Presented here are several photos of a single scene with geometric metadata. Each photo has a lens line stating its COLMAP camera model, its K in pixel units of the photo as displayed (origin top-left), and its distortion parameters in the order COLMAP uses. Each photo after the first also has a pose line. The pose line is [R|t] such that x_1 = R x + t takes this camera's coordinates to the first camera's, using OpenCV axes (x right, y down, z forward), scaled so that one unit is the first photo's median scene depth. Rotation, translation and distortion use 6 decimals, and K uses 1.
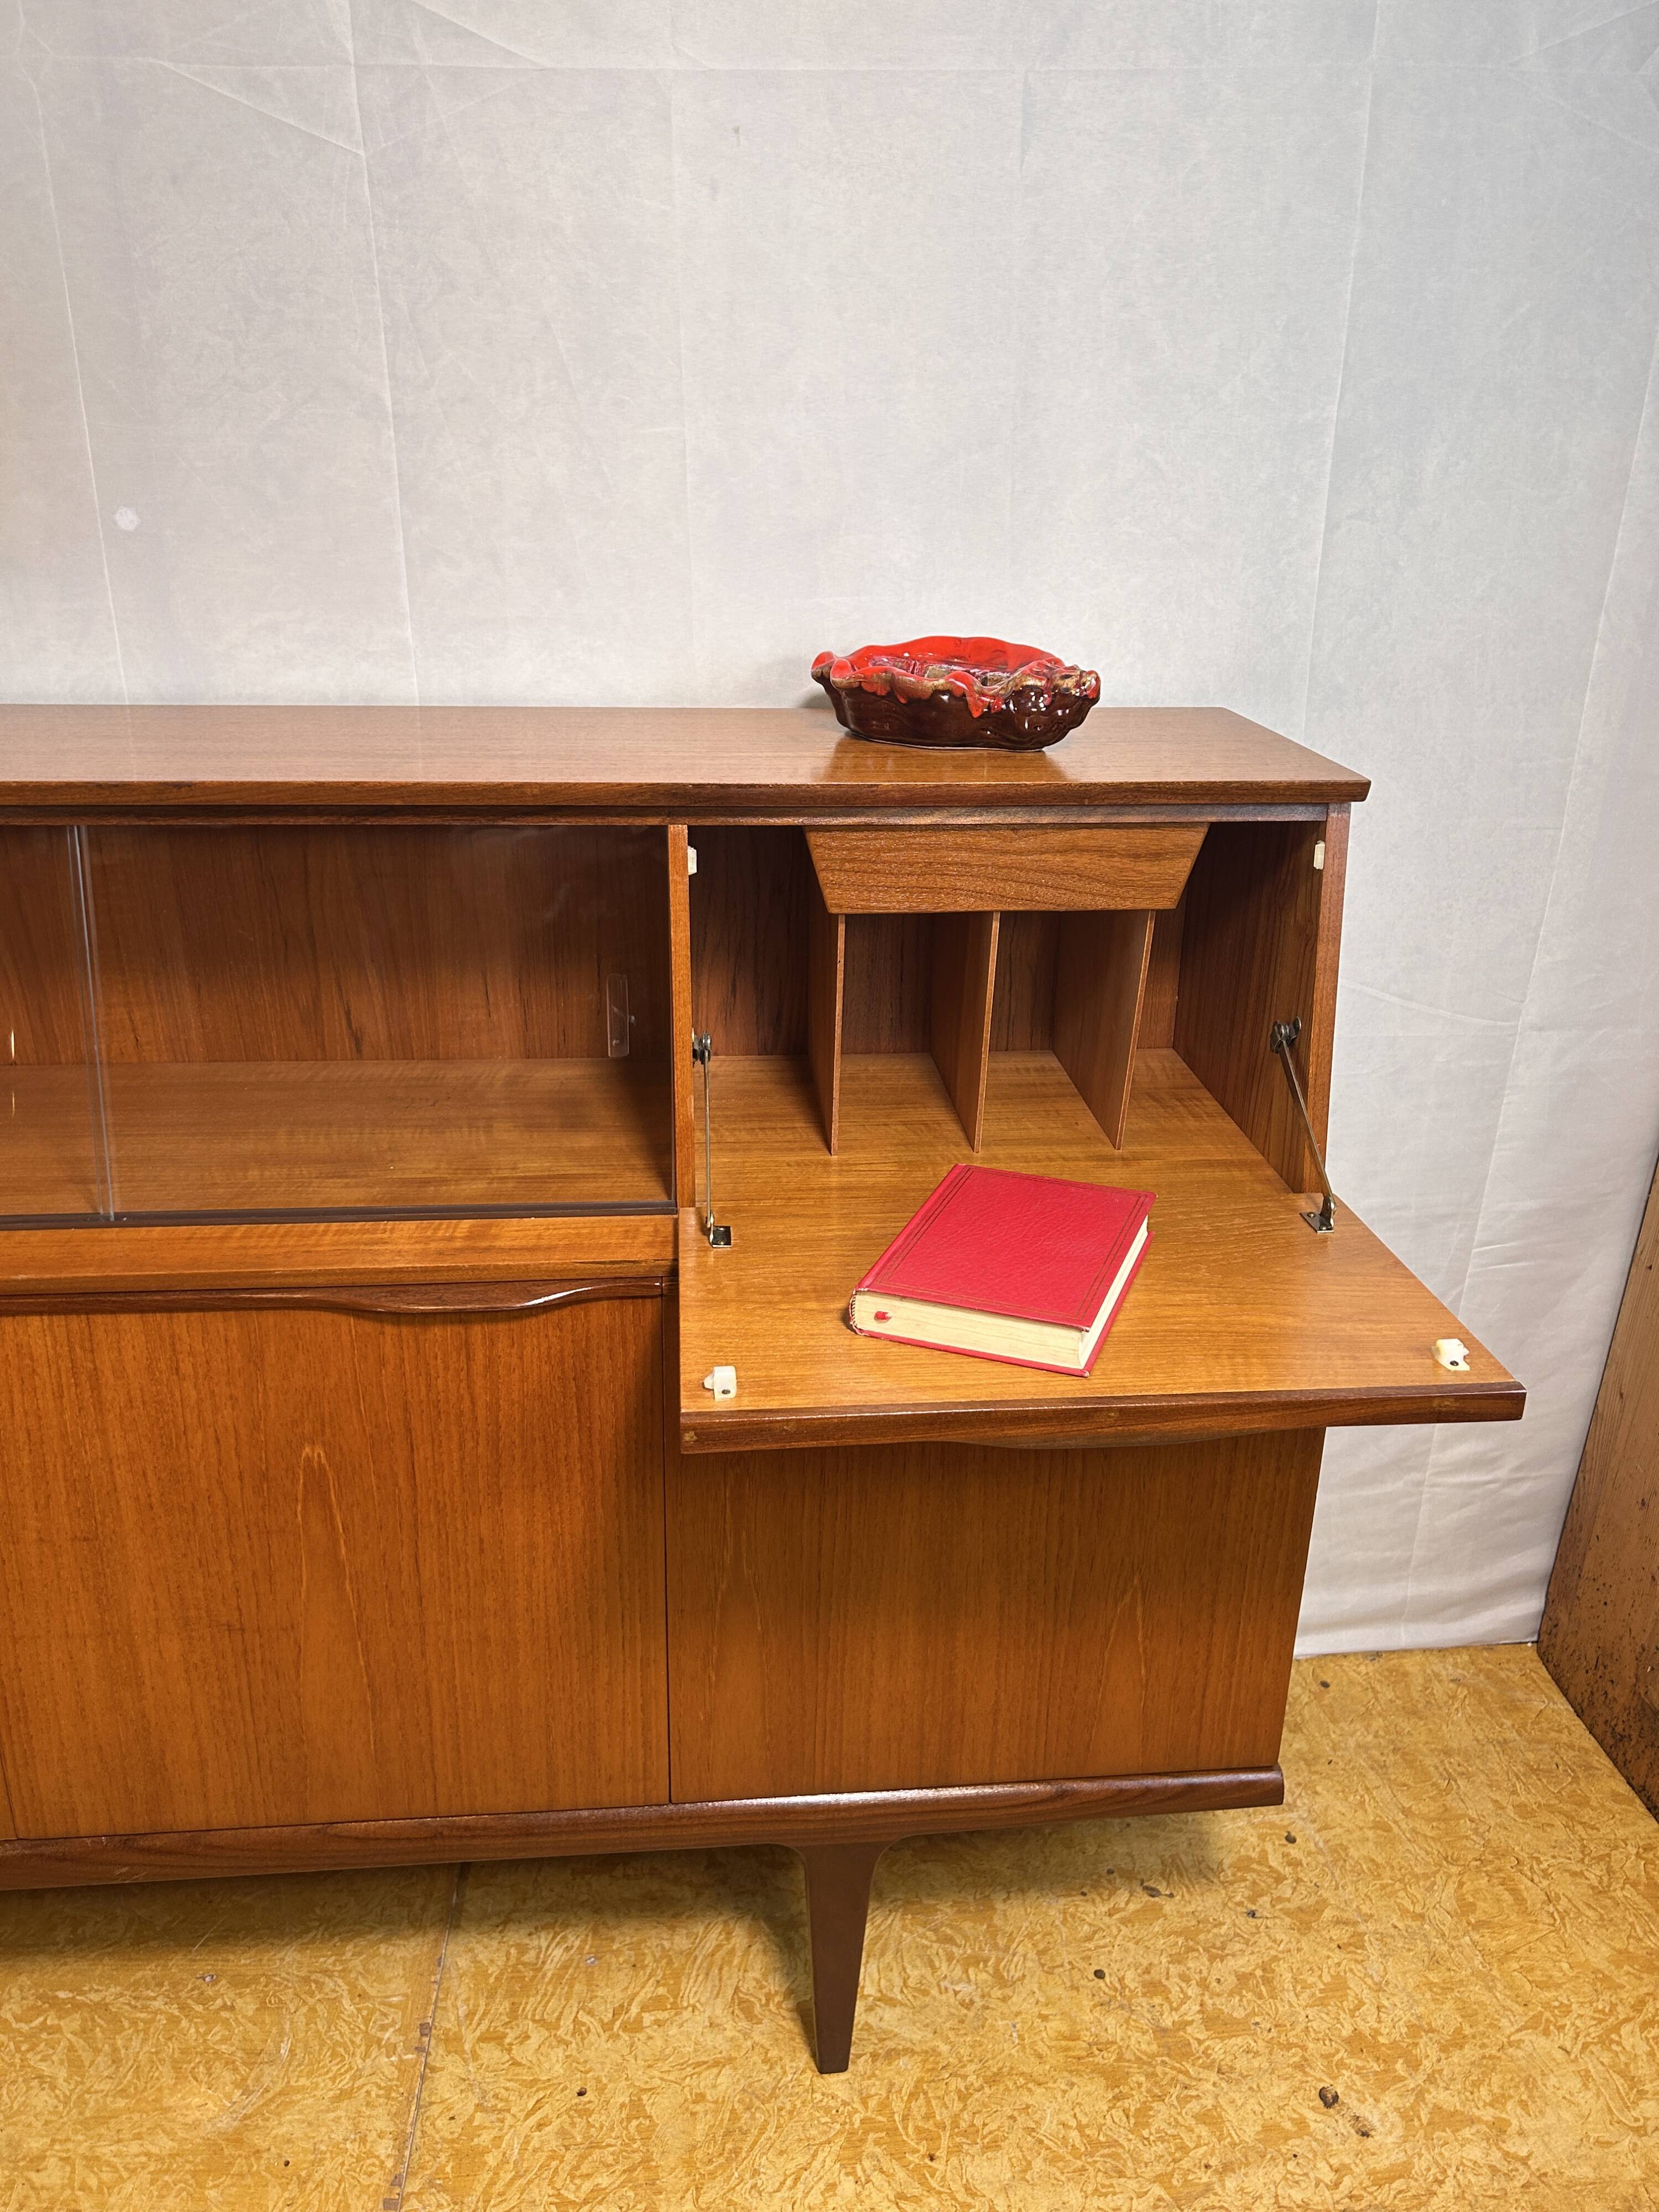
lens RADIAL K [[1665.4, 0, 820.8], [0, 1665.4, 1092.5], [0, 0, 1]] dist [0.052929, -0.060798]
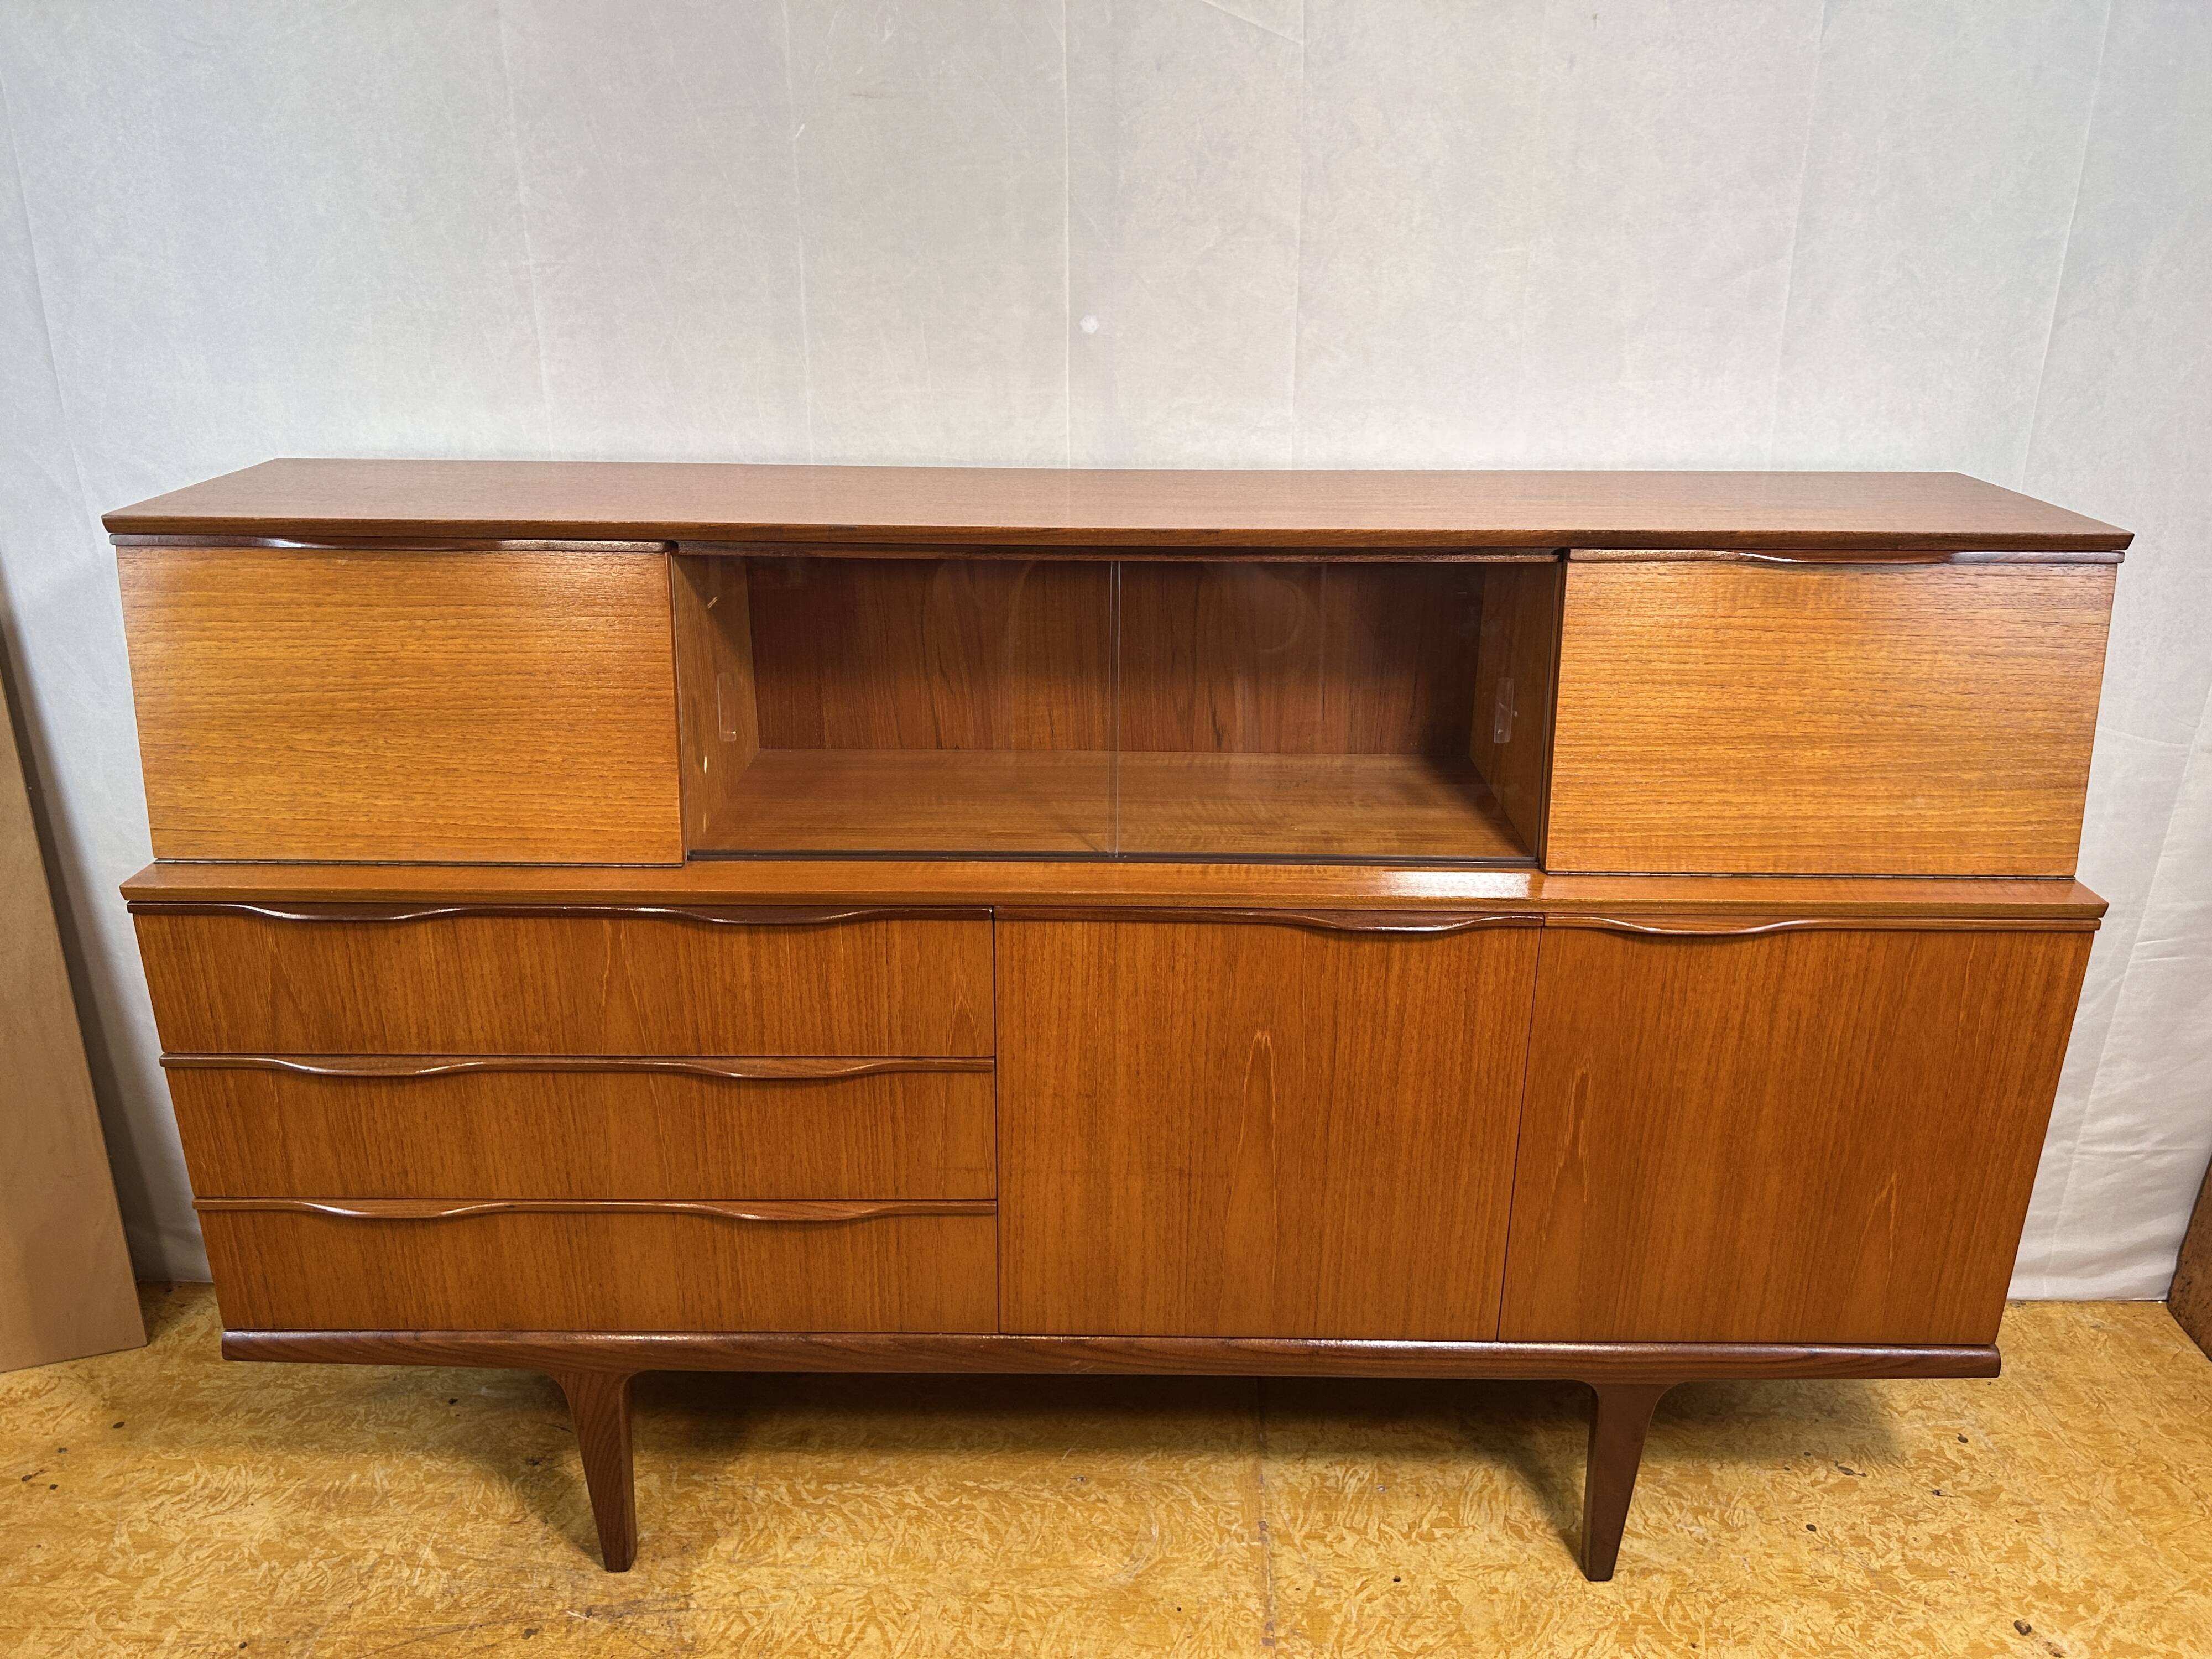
lens RADIAL K [[1665.4, 0, 1110.3], [0, 1665.4, 839.3], [0, 0, 1]] dist [0.052929, -0.060798]
pose [[0.995586, 0.026780, -0.089955, -0.258079], [-0.027194, 0.999624, -0.003381, 0.055642], [0.089831, 0.005812, 0.995940, -0.264232]]
